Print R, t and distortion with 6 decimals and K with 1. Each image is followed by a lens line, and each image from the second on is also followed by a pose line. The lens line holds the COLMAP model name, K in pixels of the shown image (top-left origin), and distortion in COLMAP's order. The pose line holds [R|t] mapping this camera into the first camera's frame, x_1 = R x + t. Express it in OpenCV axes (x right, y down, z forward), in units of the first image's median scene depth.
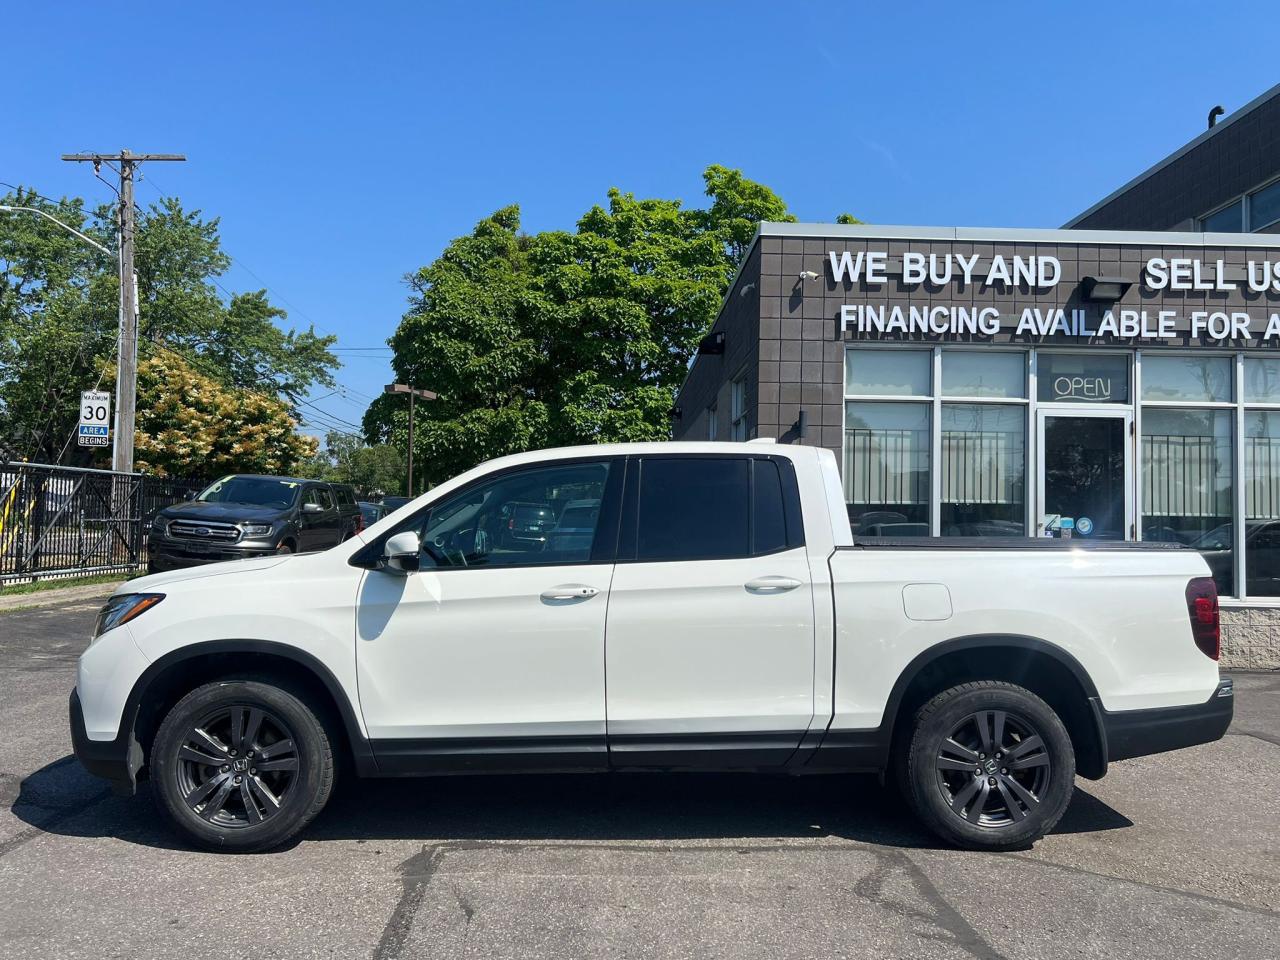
lens RADIAL K [[962.7, 0, 644.4], [0, 962.7, 481.8], [0, 0, 1]] dist [0.054220, -0.063674]
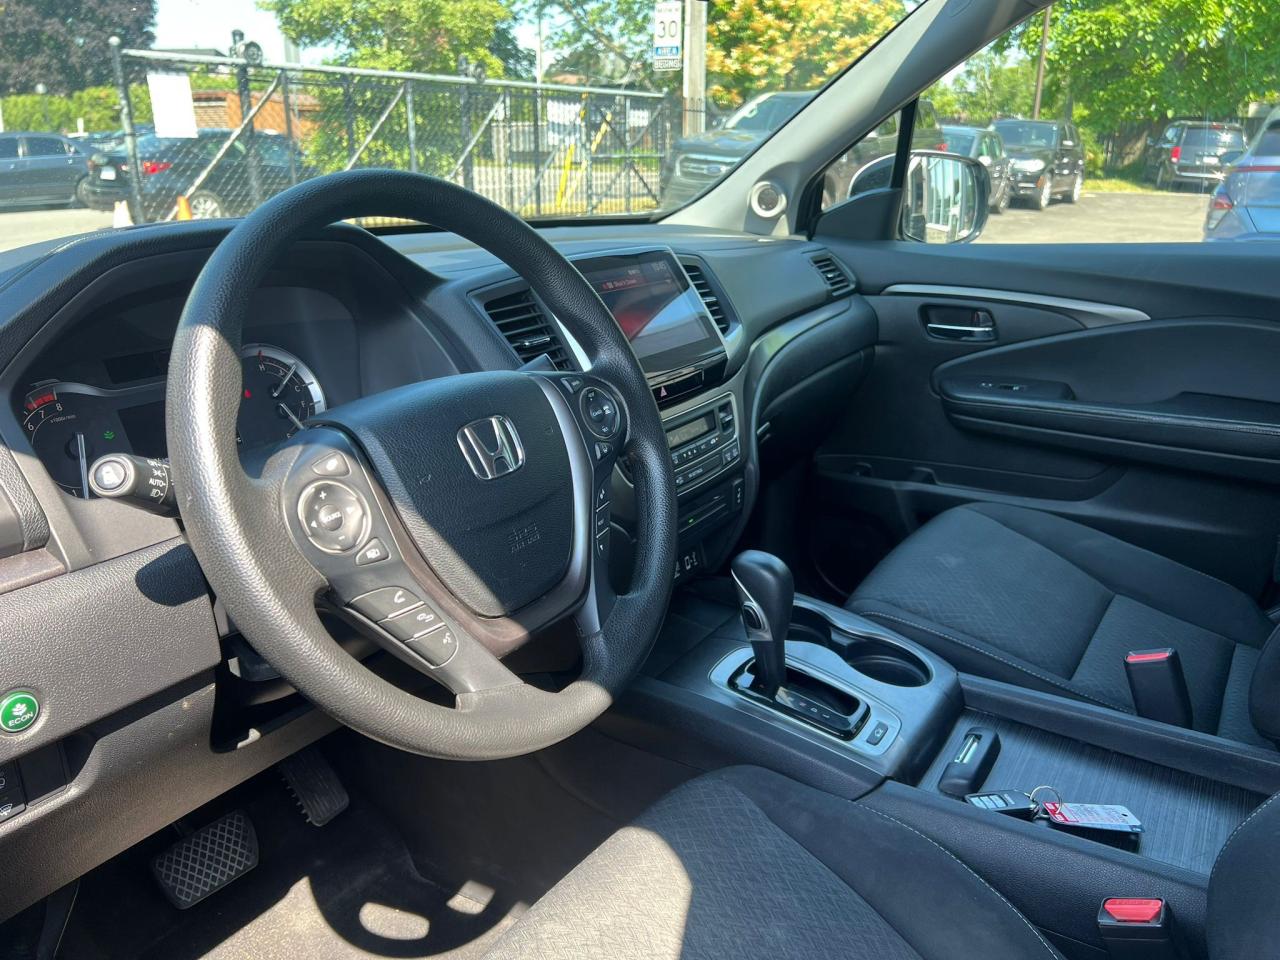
lens RADIAL K [[962.7, 0, 650.8], [0, 962.7, 470.8], [0, 0, 1]] dist [0.054220, -0.063674]
pose [[0.812863, 0.167212, -0.557938, -0.034385], [0.035965, 0.941669, 0.334612, 0.022360], [0.581344, -0.292060, 0.759434, 0.405671]]
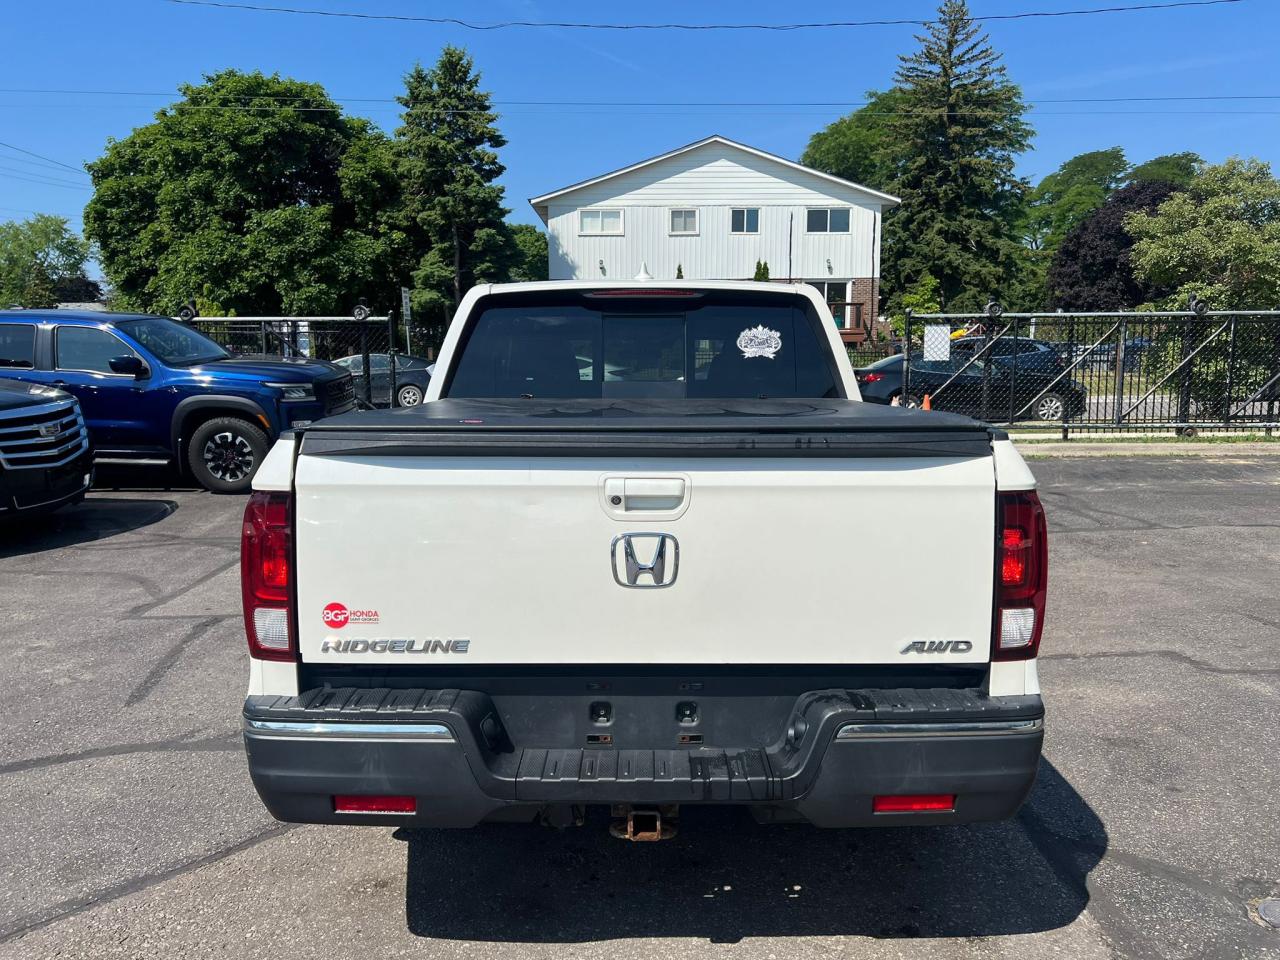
lens RADIAL K [[962.7, 0, 646.3], [0, 962.7, 488.7], [0, 0, 1]] dist [0.054220, -0.063674]
pose [[-0.047468, 0.116418, -0.992065, 0.445398], [0.045457, 0.992408, 0.114283, 0.021961], [0.997838, -0.039672, -0.052400, 0.512453]]
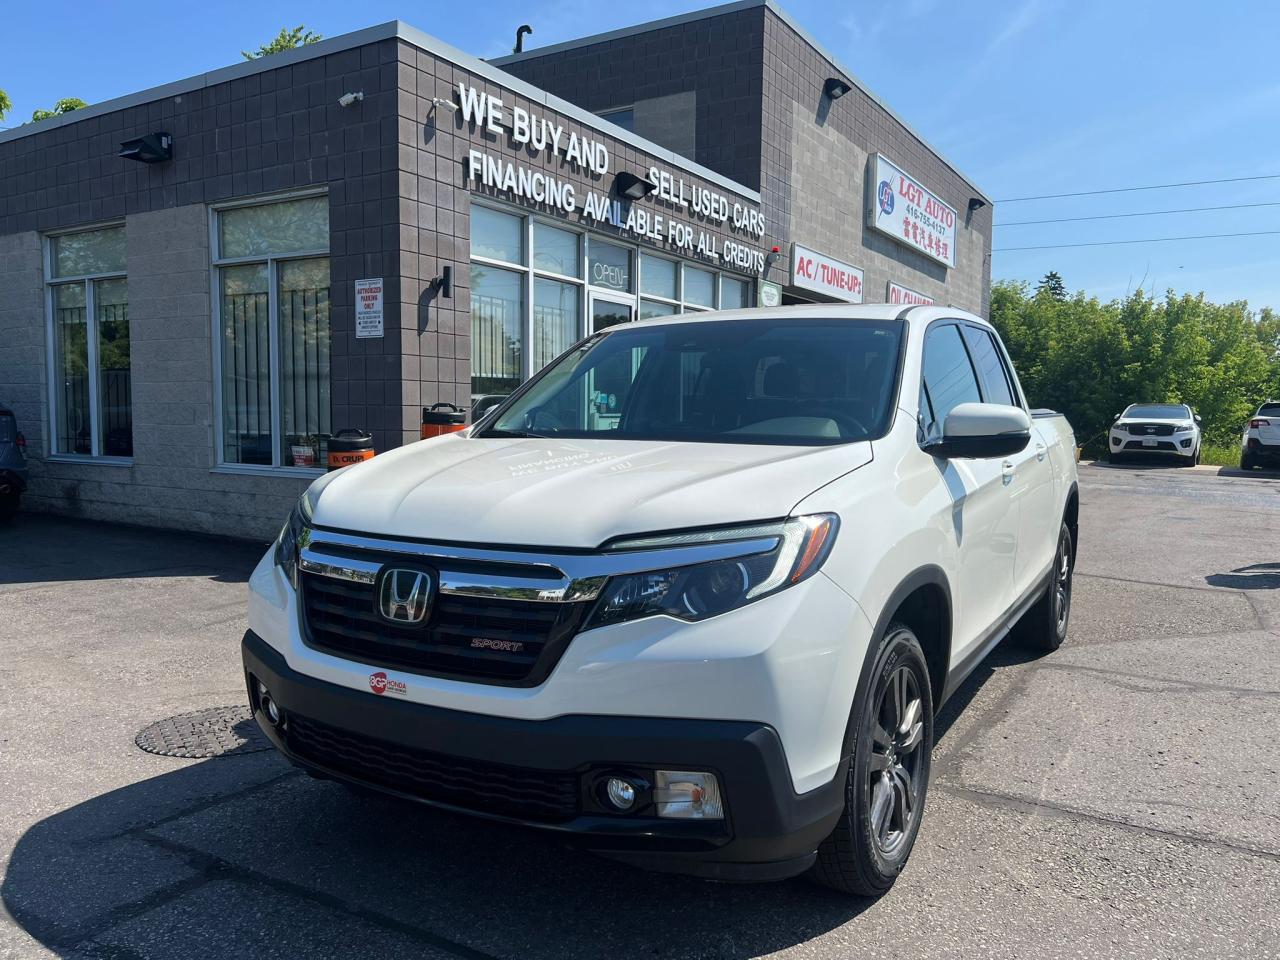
lens RADIAL K [[962.7, 0, 641.4], [0, 962.7, 480.7], [0, 0, 1]] dist [0.054220, -0.063674]
pose [[0.553380, -0.067220, 0.830212, -0.407863], [-0.035916, 0.993885, 0.104411, 0.017920], [-0.832154, -0.087597, 0.547582, 0.312498]]
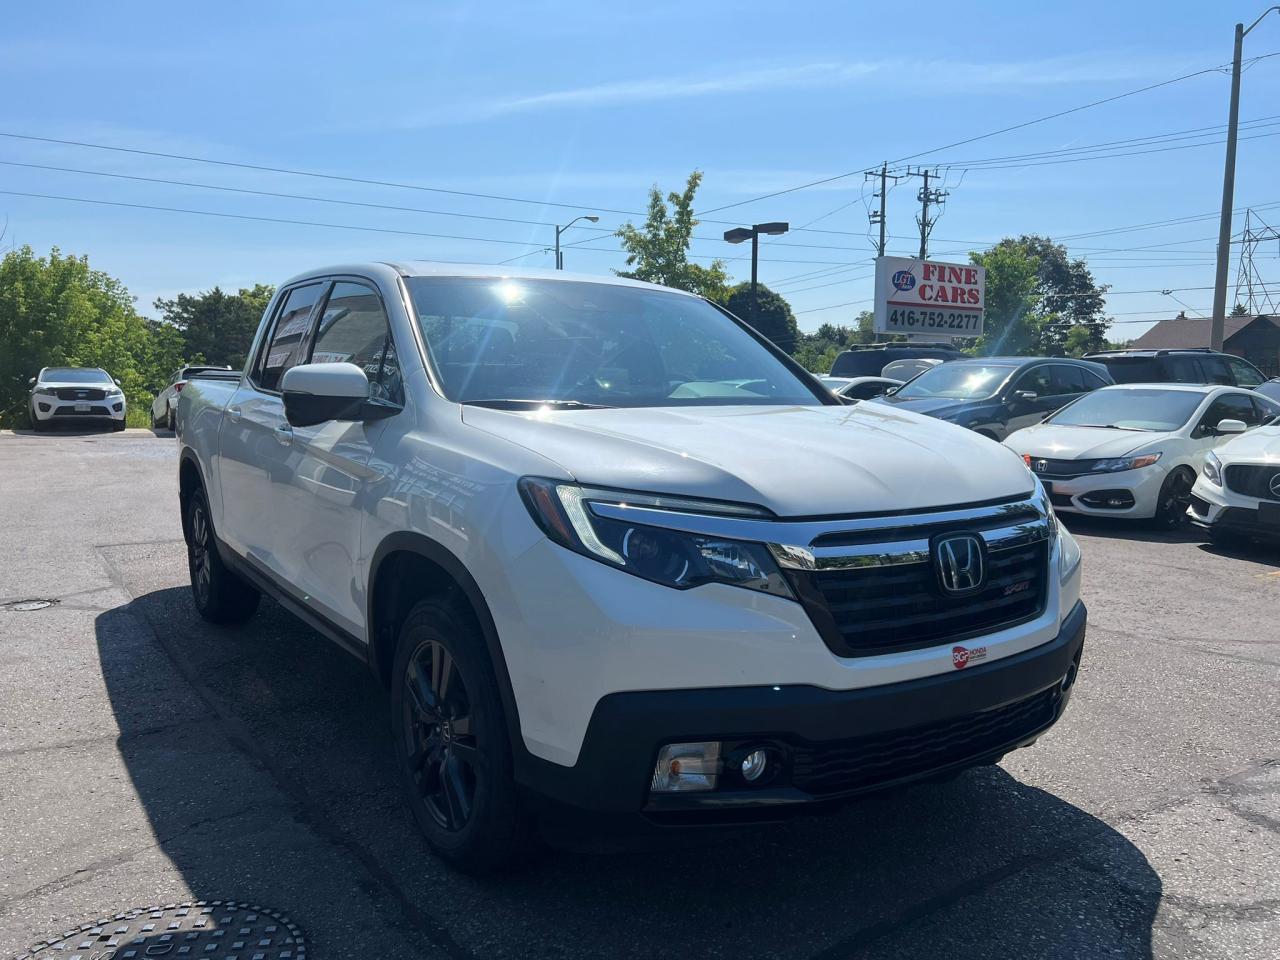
lens RADIAL K [[962.7, 0, 641.0], [0, 962.7, 488.2], [0, 0, 1]] dist [0.054220, -0.063674]
pose [[-0.543422, -0.104403, 0.832942, -0.396066], [-0.049142, 0.994491, 0.092591, 0.035920], [-0.838020, 0.009384, -0.545559, 0.658239]]
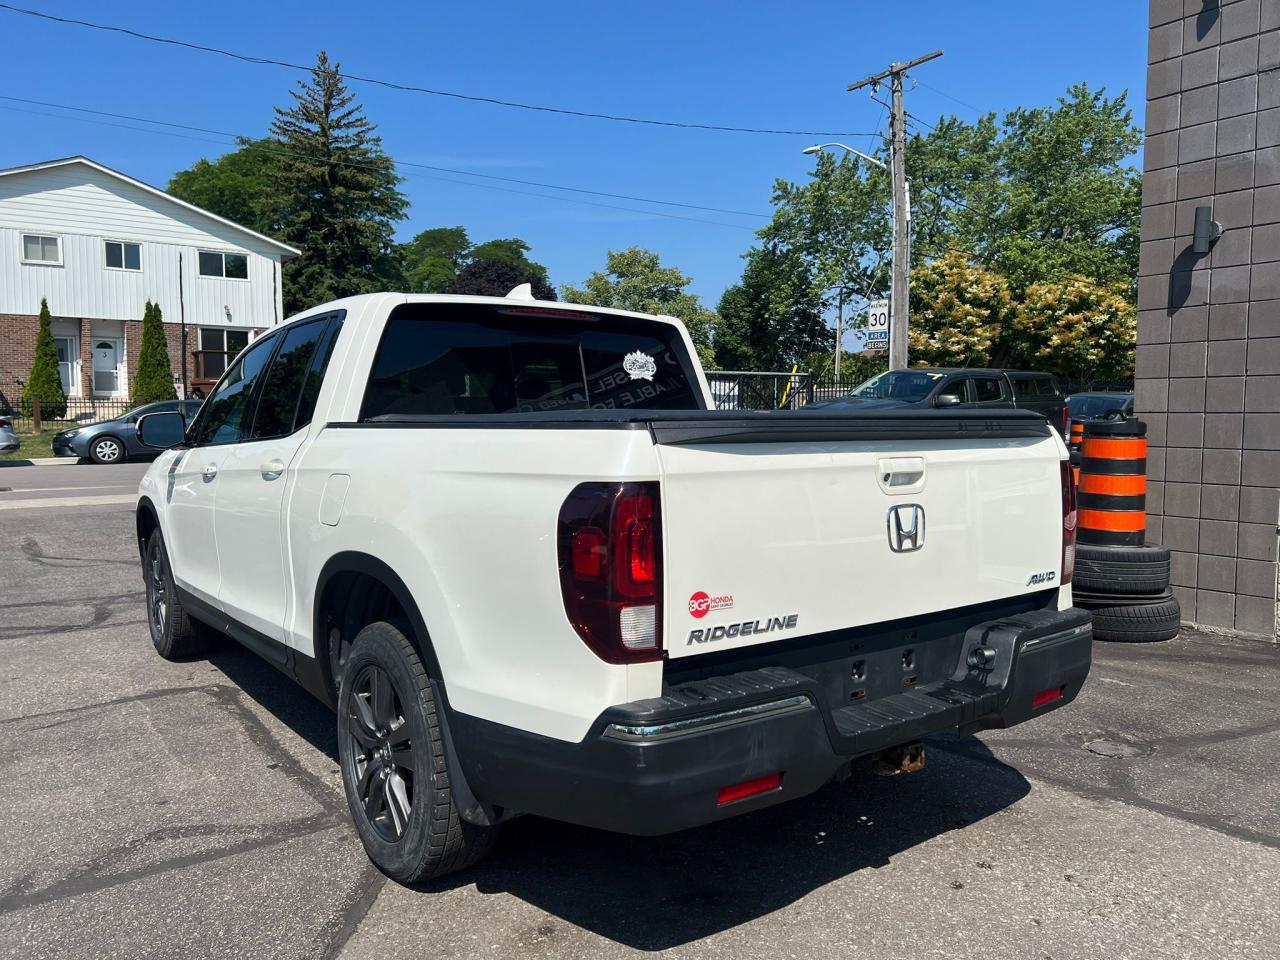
lens RADIAL K [[962.7, 0, 657.1], [0, 962.7, 485.1], [0, 0, 1]] dist [0.054220, -0.063674]
pose [[0.564055, 0.042833, -0.824626, 0.409442], [0.046015, 0.995471, 0.083182, 0.026773], [0.824454, -0.084864, 0.559529, 0.324409]]
